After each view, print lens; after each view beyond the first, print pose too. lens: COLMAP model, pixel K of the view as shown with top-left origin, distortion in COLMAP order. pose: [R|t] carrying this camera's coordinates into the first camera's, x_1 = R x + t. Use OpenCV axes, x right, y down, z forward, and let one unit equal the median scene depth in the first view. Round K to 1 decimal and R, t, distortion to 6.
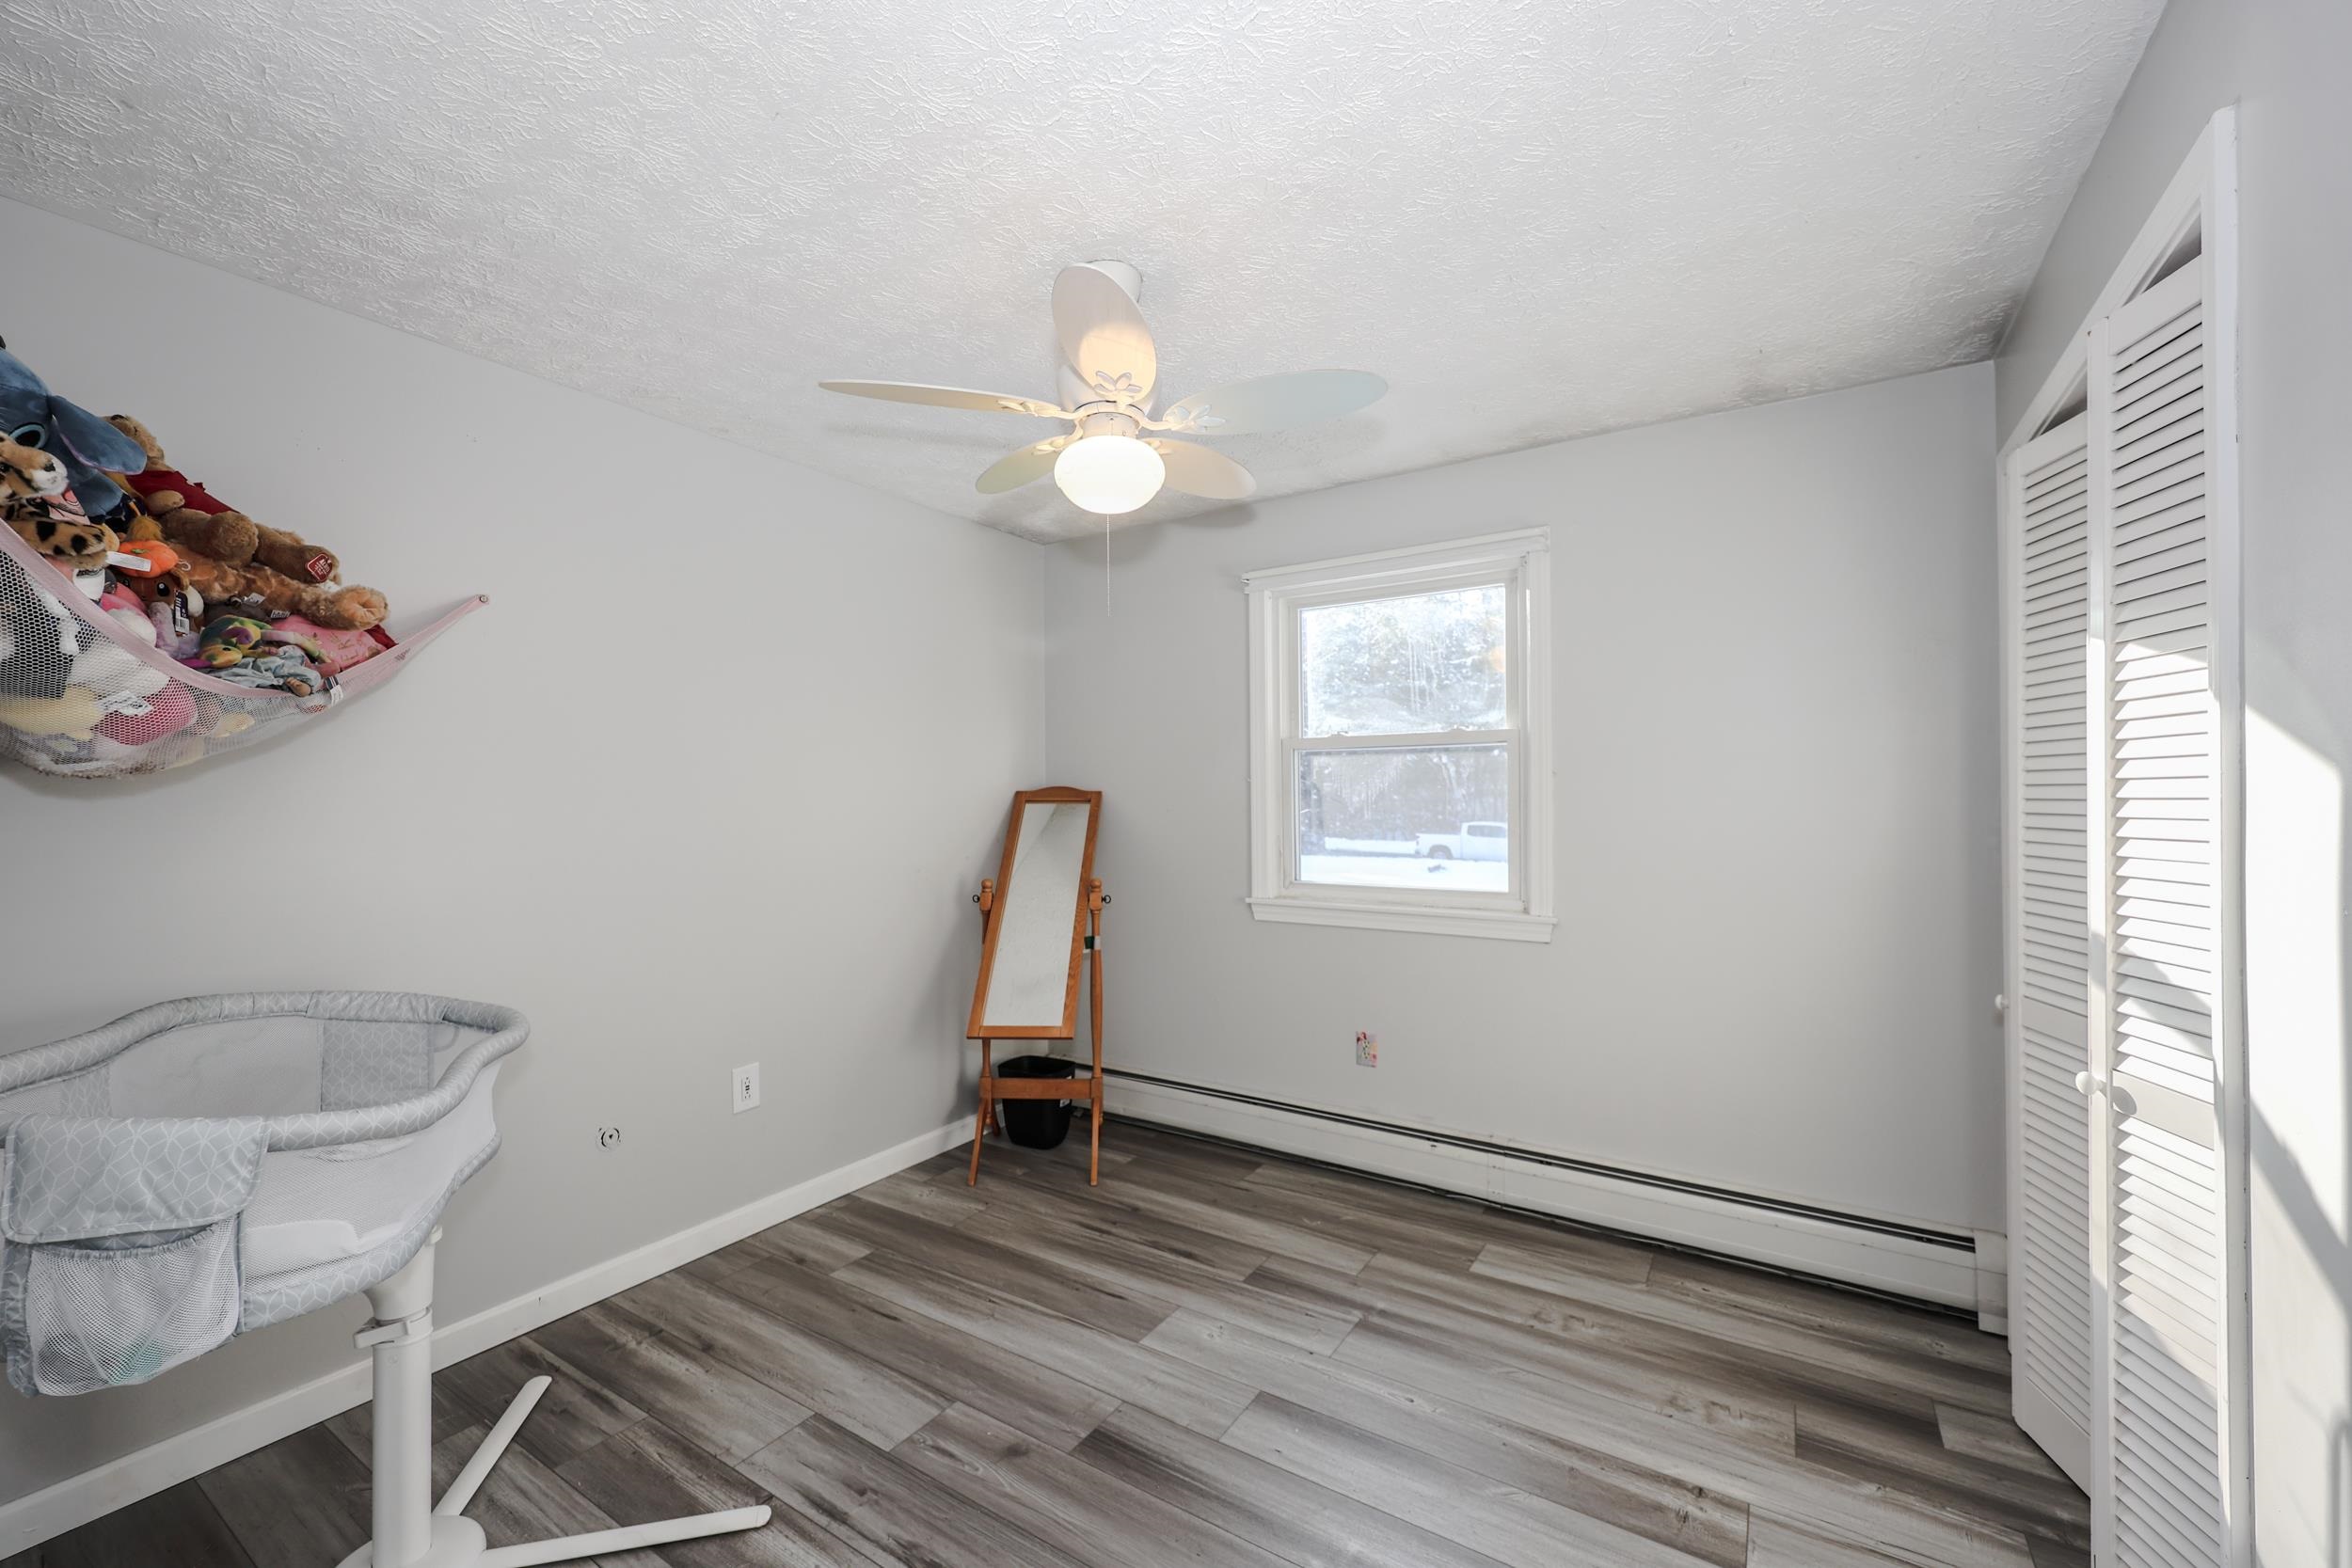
lens RADIAL K [[946.4, 0, 1185.2], [0, 946.4, 785.2], [0, 0, 1]] dist [-0.002516, 0.000052]
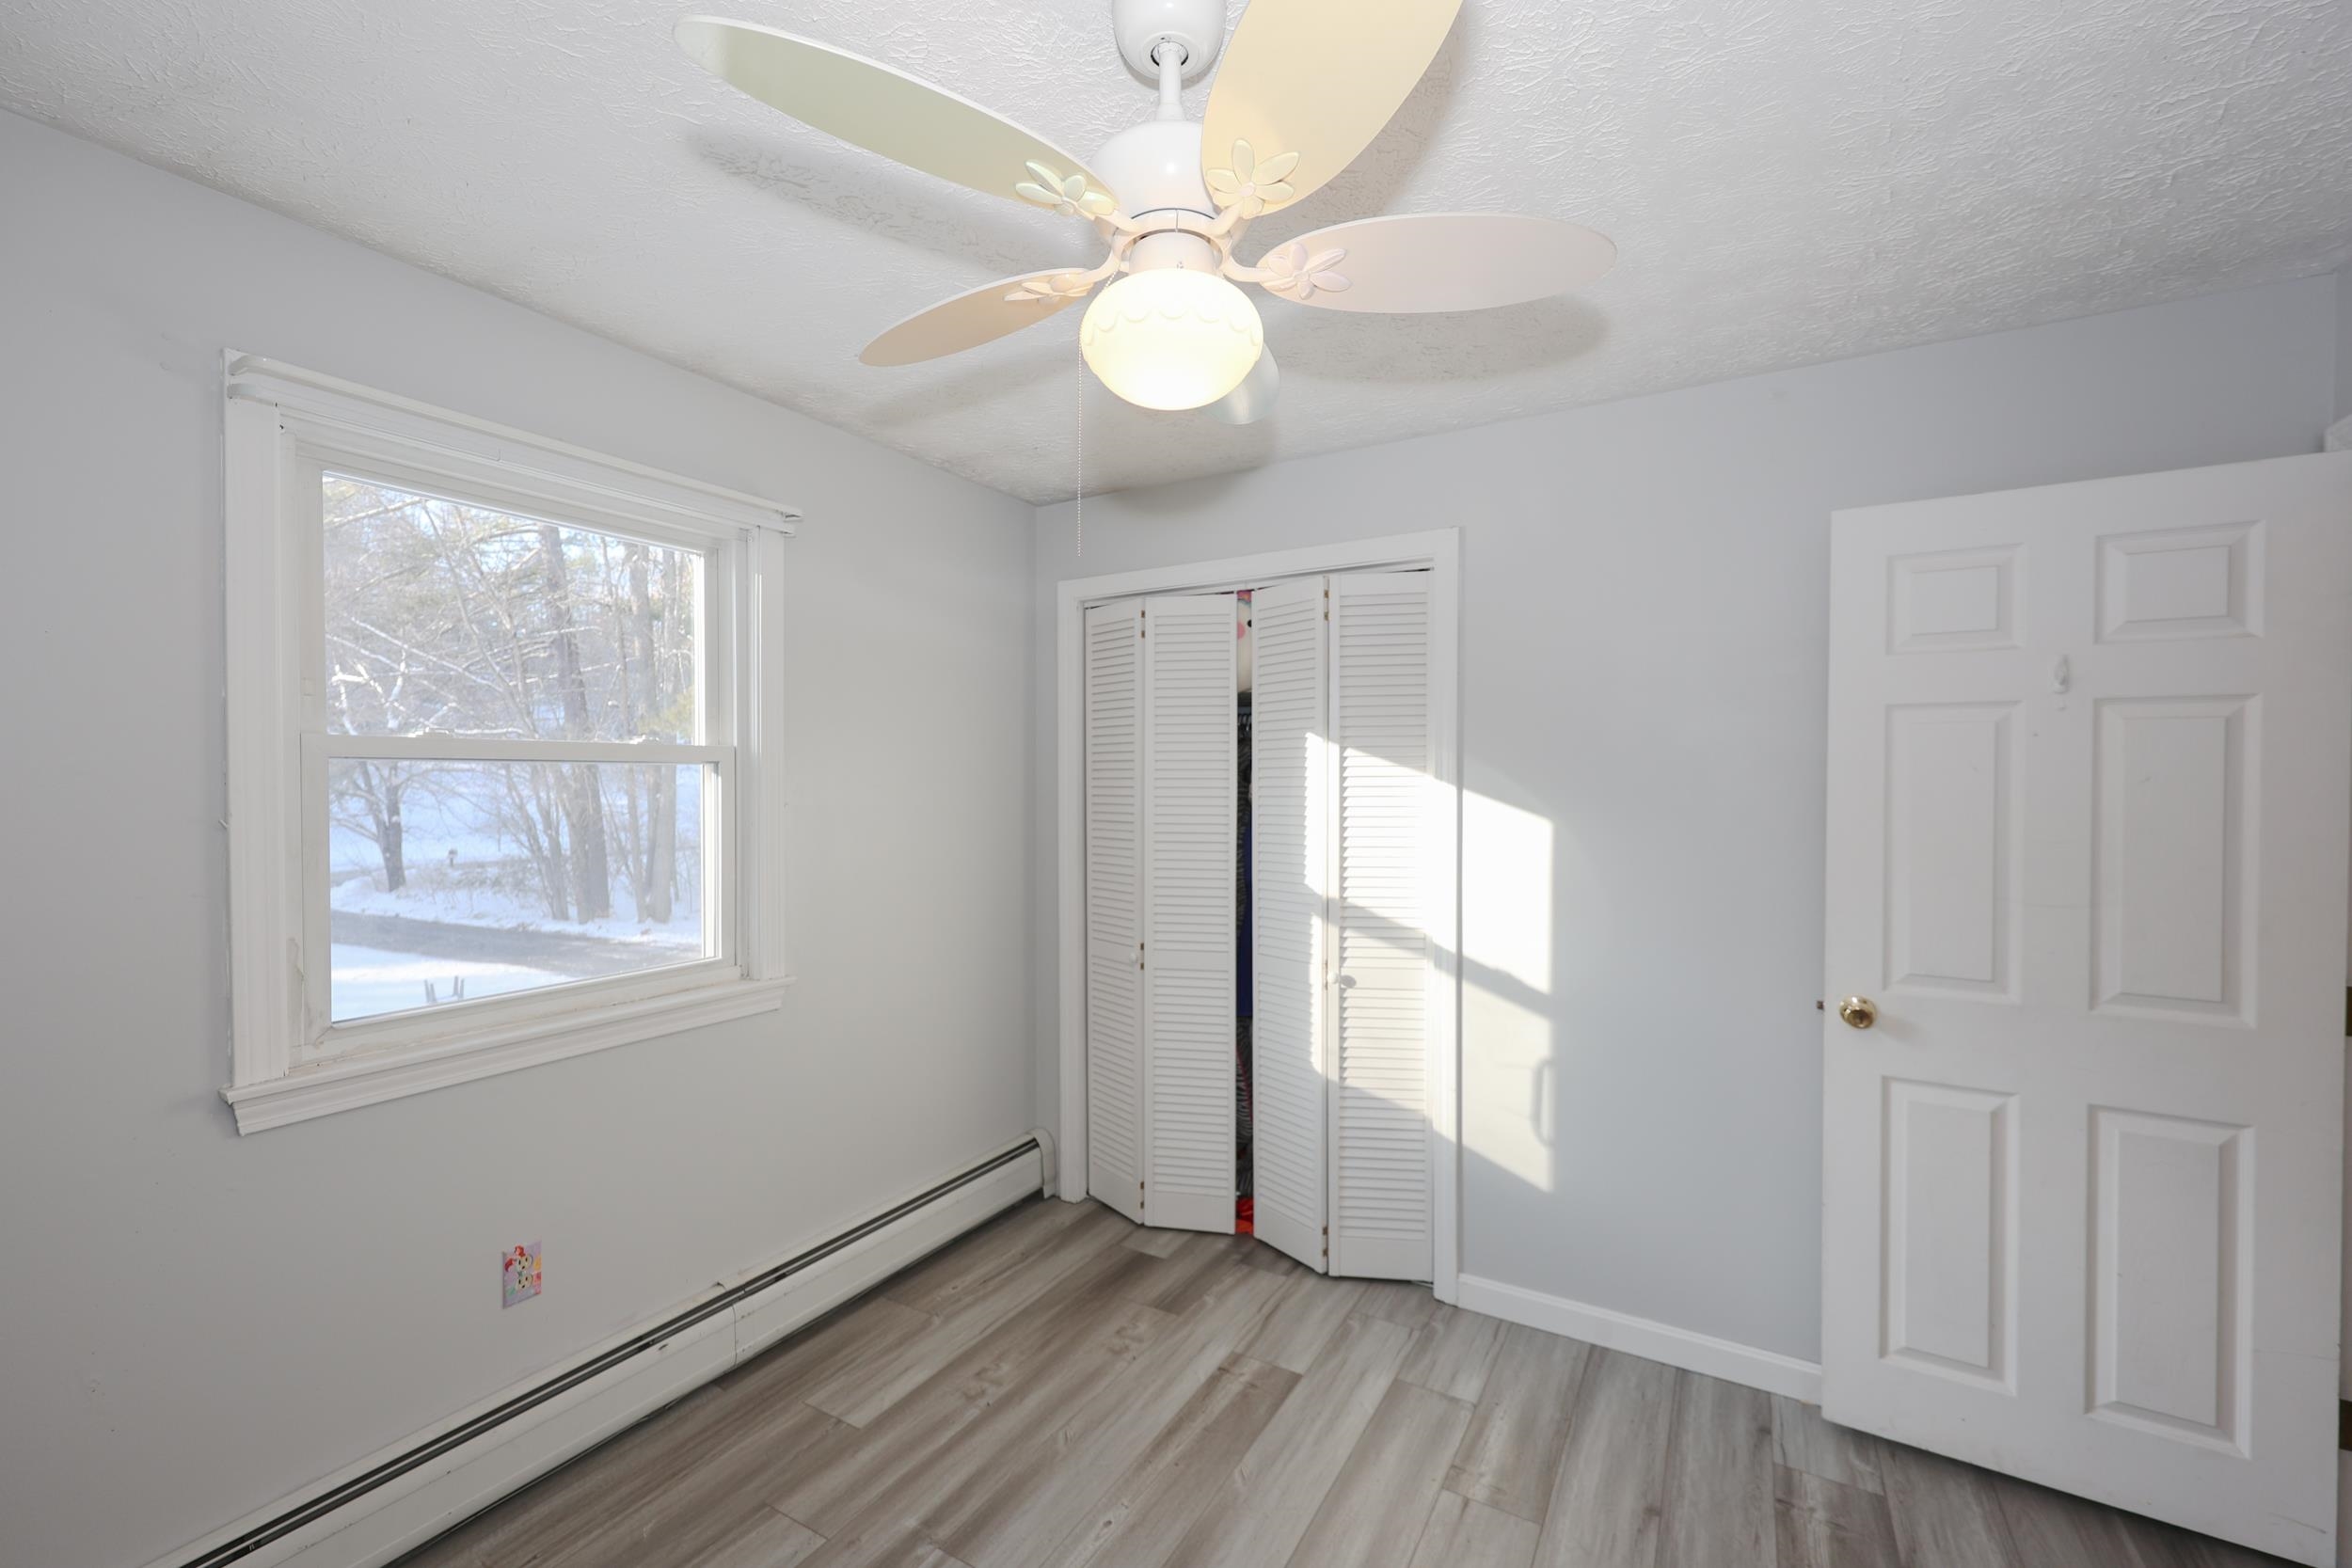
lens RADIAL K [[946.4, 0, 1185.2], [0, 946.4, 785.2], [0, 0, 1]] dist [-0.002516, 0.000052]
pose [[-0.039741, 0.003257, 0.999205, -0.565302], [-0.010828, 0.999935, -0.003690, -0.036597], [-0.999151, -0.010966, -0.039703, 0.836339]]
